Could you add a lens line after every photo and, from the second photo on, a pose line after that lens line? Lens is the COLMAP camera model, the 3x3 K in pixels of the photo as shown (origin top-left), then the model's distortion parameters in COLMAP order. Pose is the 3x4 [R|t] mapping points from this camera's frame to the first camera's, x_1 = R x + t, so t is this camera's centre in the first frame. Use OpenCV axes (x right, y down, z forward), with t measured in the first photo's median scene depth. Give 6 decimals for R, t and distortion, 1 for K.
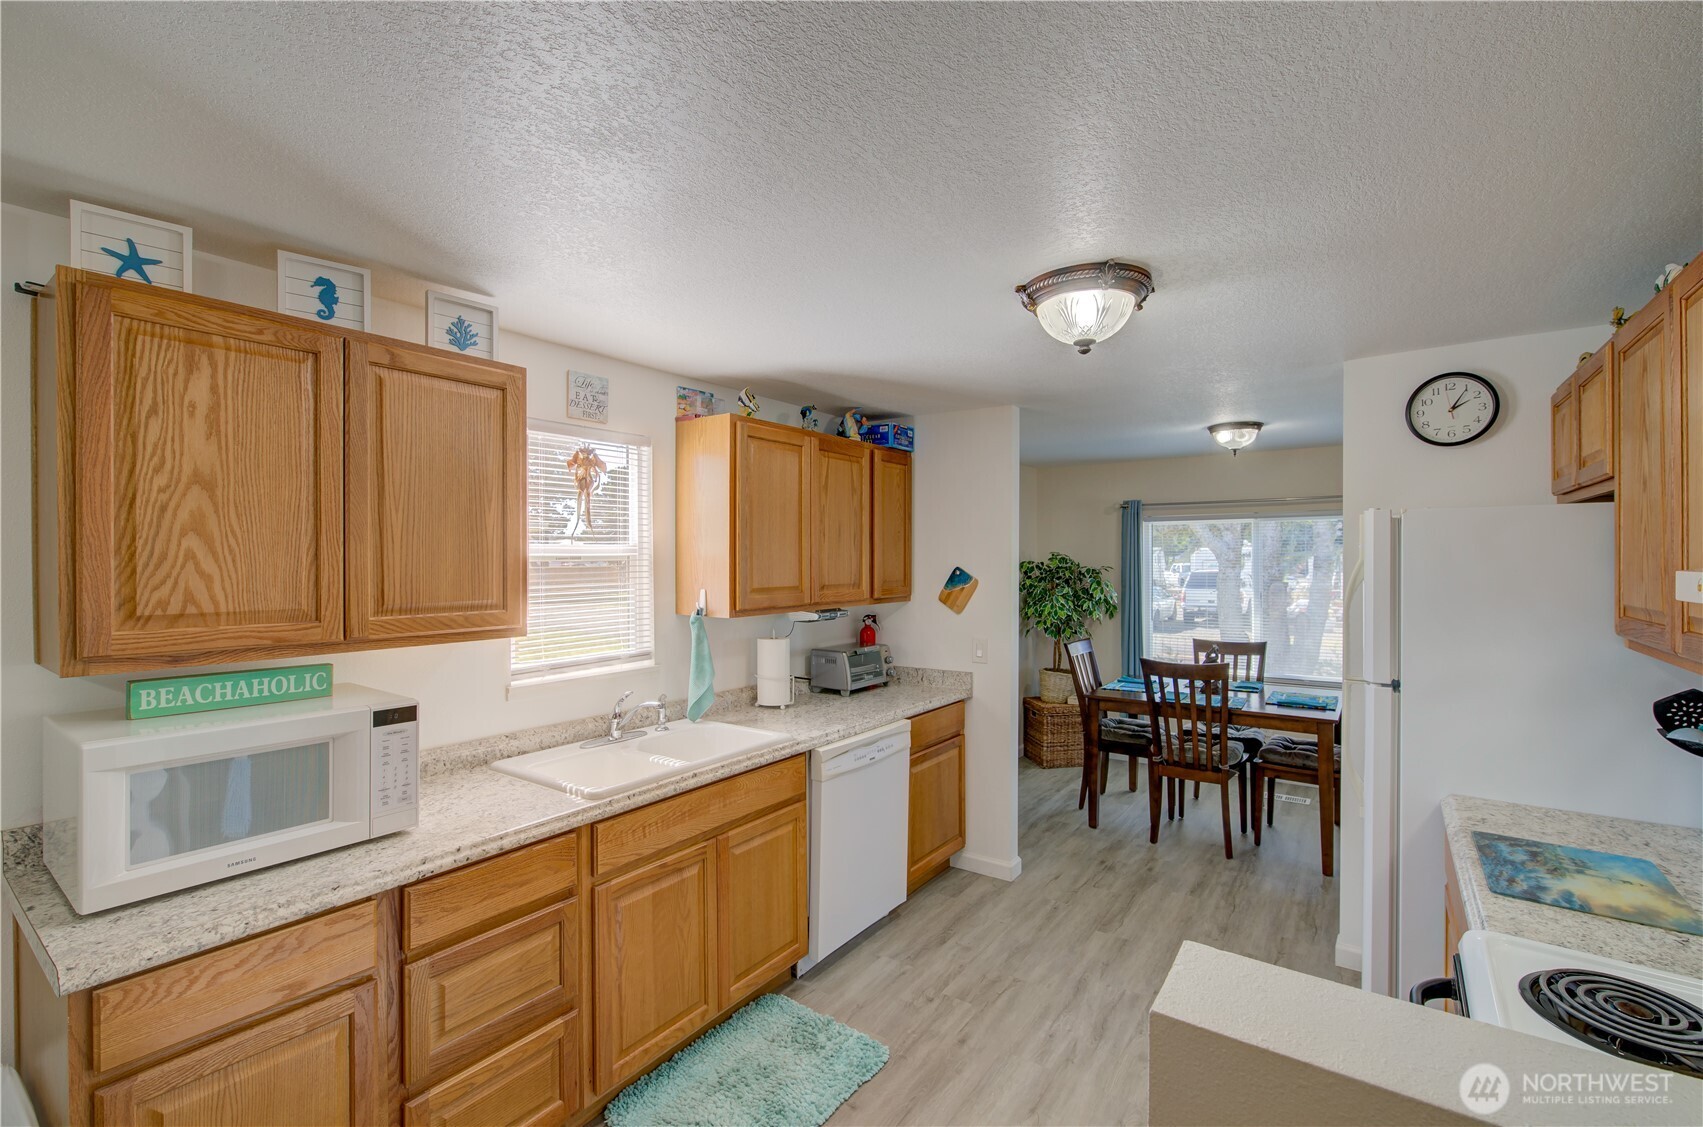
lens RADIAL K [[740.5, 0, 859.7], [0, 740.5, 561.0], [0, 0, 1]] dist [-0.001069, 0.000223]
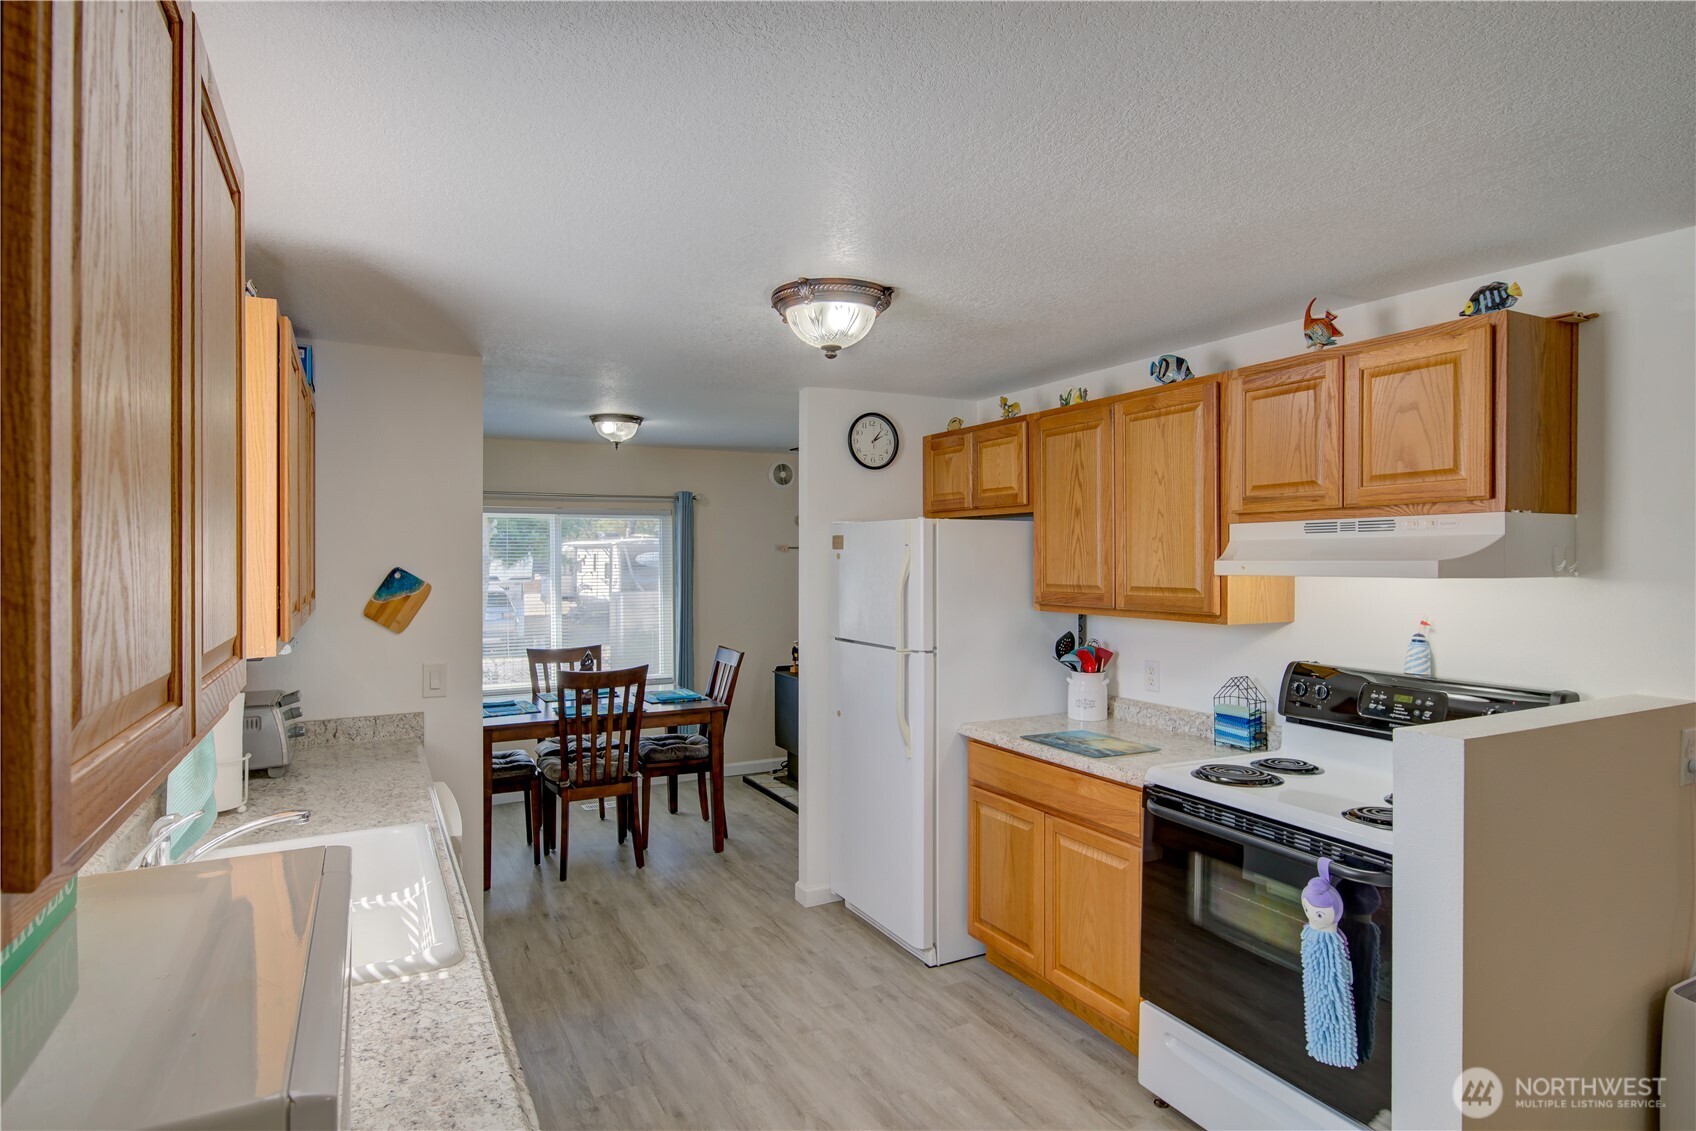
lens RADIAL K [[926.2, 0, 858.3], [0, 926.2, 564.2], [0, 0, 1]] dist [0.010325, 0.000984]
pose [[0.450773, -0.002474, 0.892635, -0.486285], [0.002622, 0.999996, 0.001448, 0.005239], [-0.892635, 0.001688, 0.450777, 0.215640]]
